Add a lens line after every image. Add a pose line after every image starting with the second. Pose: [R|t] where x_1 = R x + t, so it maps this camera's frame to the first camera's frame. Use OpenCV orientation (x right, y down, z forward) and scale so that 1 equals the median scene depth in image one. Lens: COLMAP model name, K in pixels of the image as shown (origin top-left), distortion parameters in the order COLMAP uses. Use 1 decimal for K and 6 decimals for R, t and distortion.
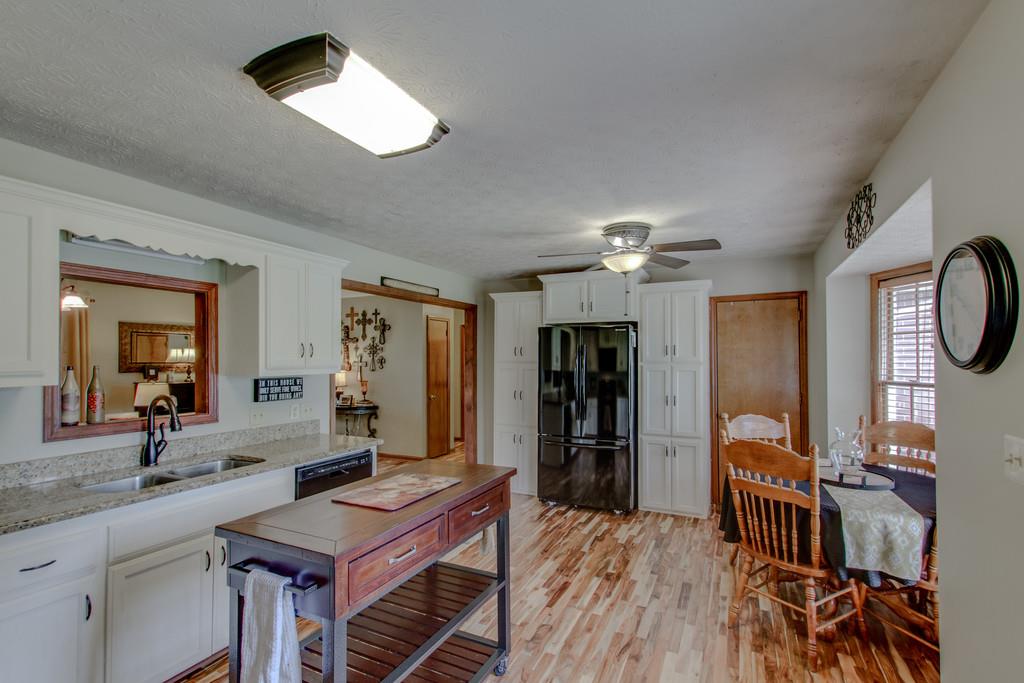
lens RADIAL K [[479.5, 0, 511.8], [0, 479.5, 353.0], [0, 0, 1]] dist [0.016595, 0.000479]
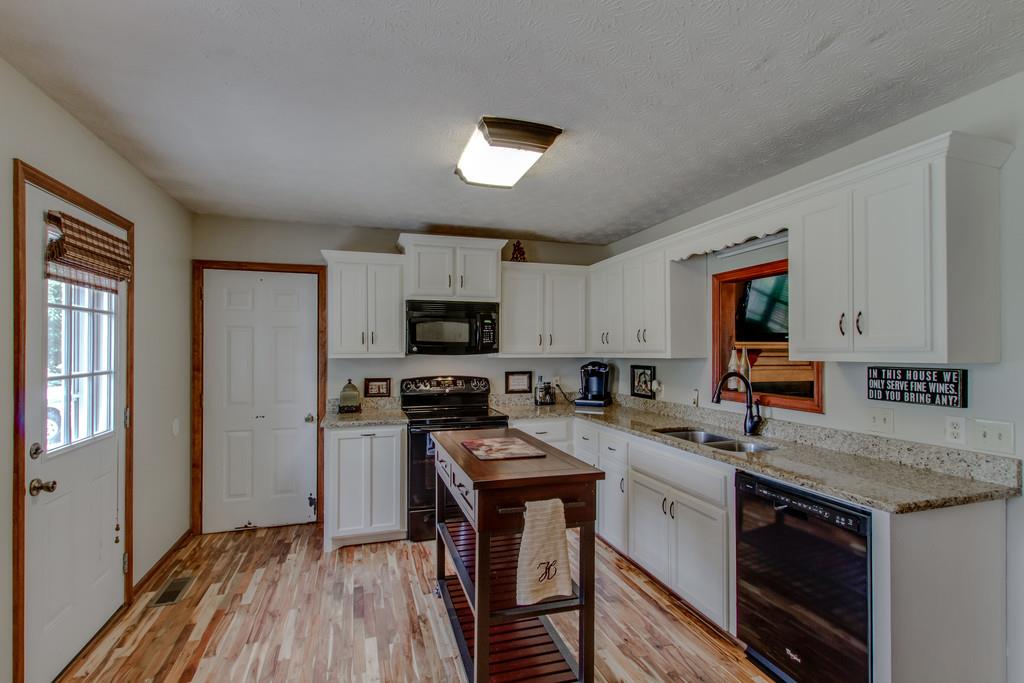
lens RADIAL K [[479.5, 0, 511.8], [0, 479.5, 353.0], [0, 0, 1]] dist [0.016595, 0.000479]
pose [[-0.722301, 0.001676, -0.691577, 0.335384], [0.007012, 0.999963, -0.004901, 0.032357], [0.691544, -0.008389, -0.722286, 1.105137]]
